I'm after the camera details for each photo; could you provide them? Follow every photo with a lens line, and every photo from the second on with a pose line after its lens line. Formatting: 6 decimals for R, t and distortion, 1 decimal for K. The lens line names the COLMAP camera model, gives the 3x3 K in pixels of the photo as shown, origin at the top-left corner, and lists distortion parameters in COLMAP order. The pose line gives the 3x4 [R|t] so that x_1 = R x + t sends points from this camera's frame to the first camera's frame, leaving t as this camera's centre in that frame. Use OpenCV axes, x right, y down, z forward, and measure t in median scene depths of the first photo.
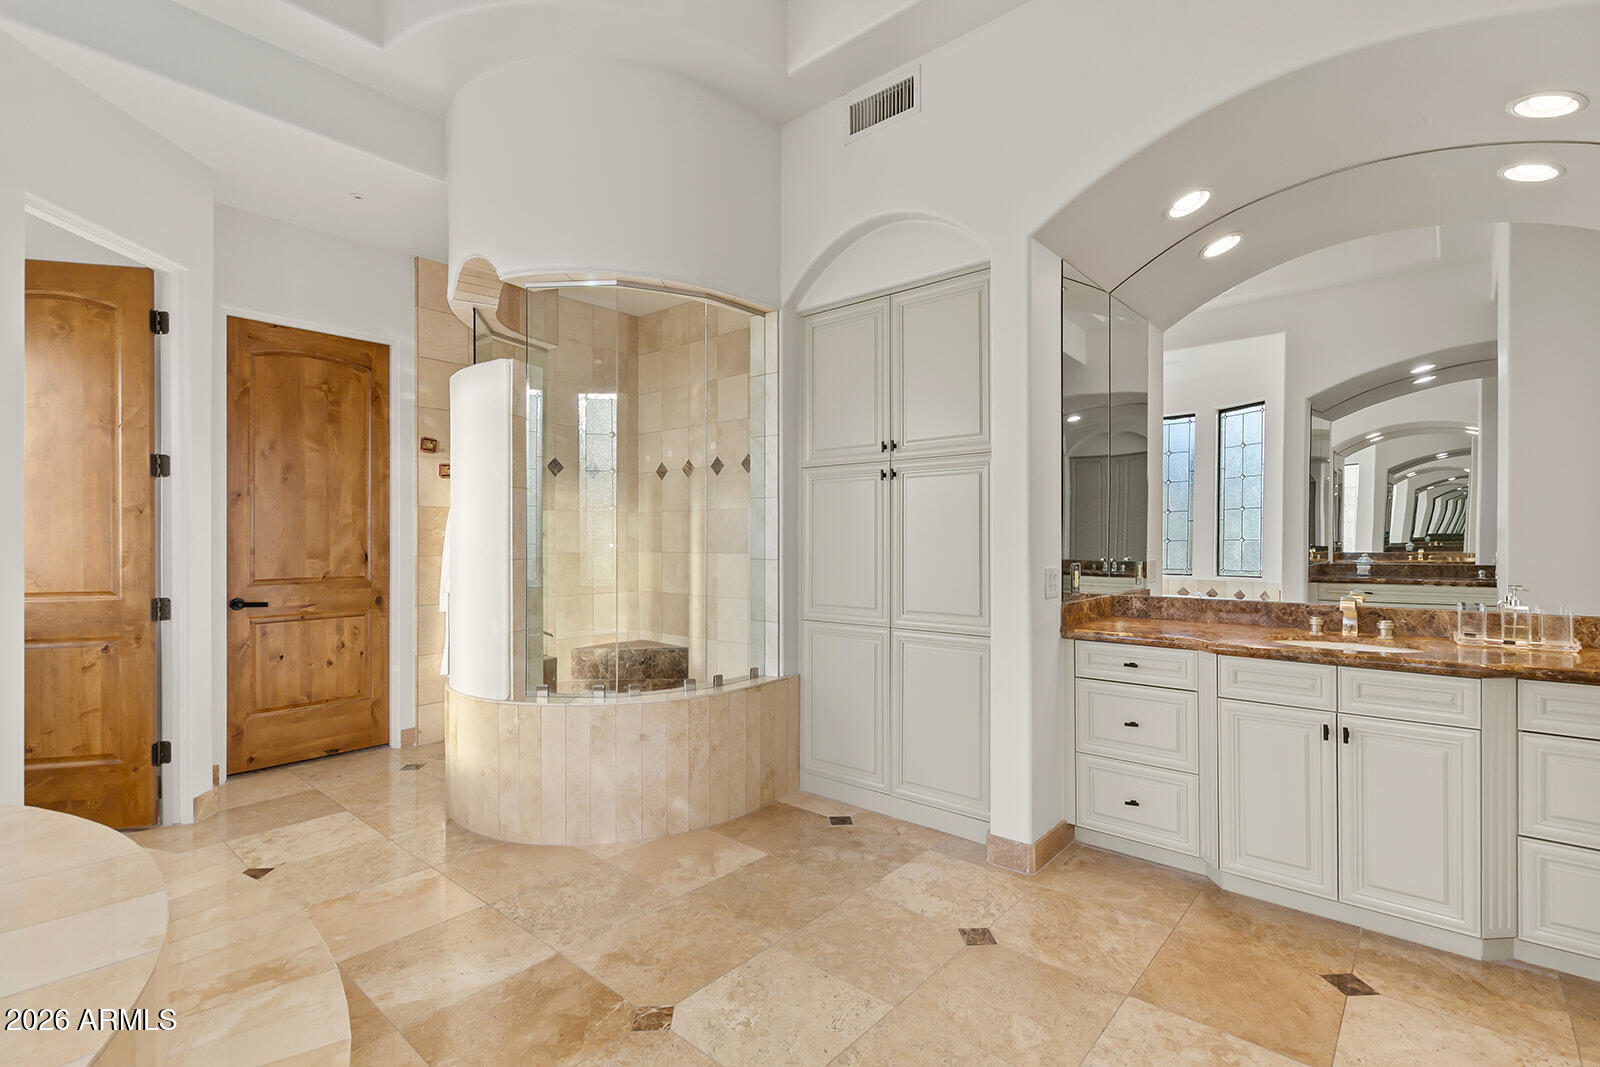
lens RADIAL K [[738.1, 0, 810.9], [0, 738.1, 535.8], [0, 0, 1]] dist [0.000991, -0.000894]
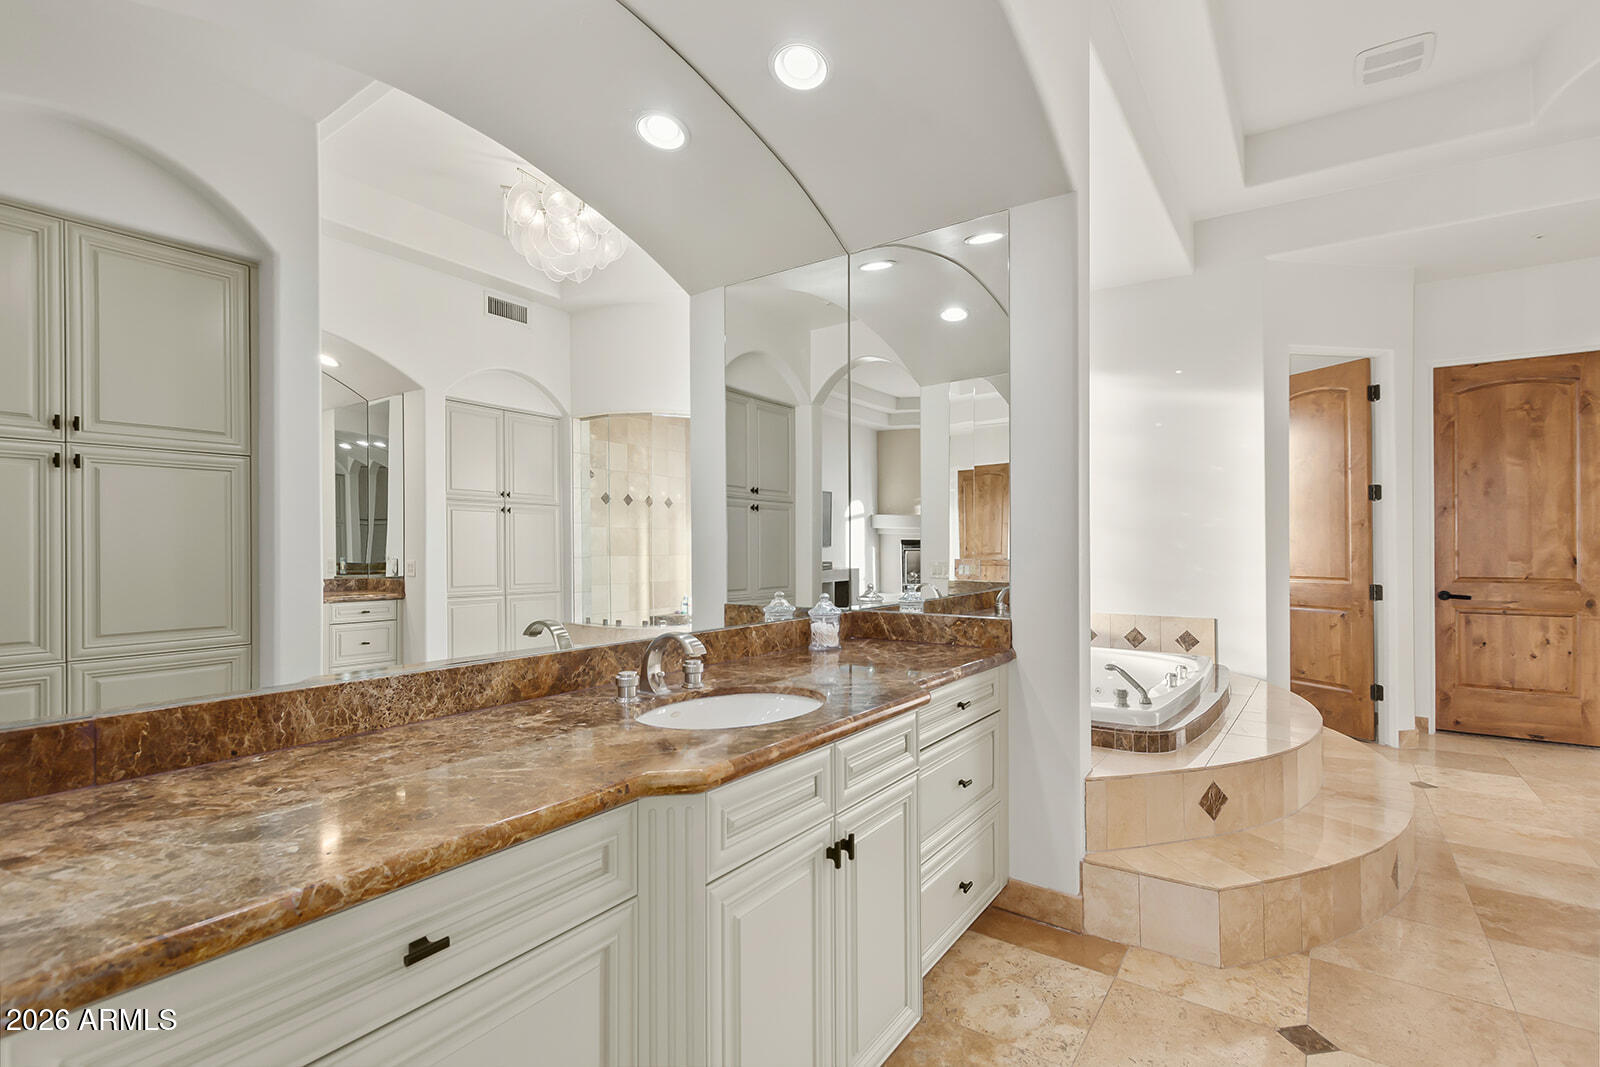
lens RADIAL K [[738.1, 0, 809.1], [0, 738.1, 539.3], [0, 0, 1]] dist [0.000991, -0.000894]
pose [[0.105633, -0.005087, -0.994392, 0.354847], [0.004341, 0.999980, -0.004655, -0.001715], [0.994396, -0.003825, 0.105653, -0.204073]]
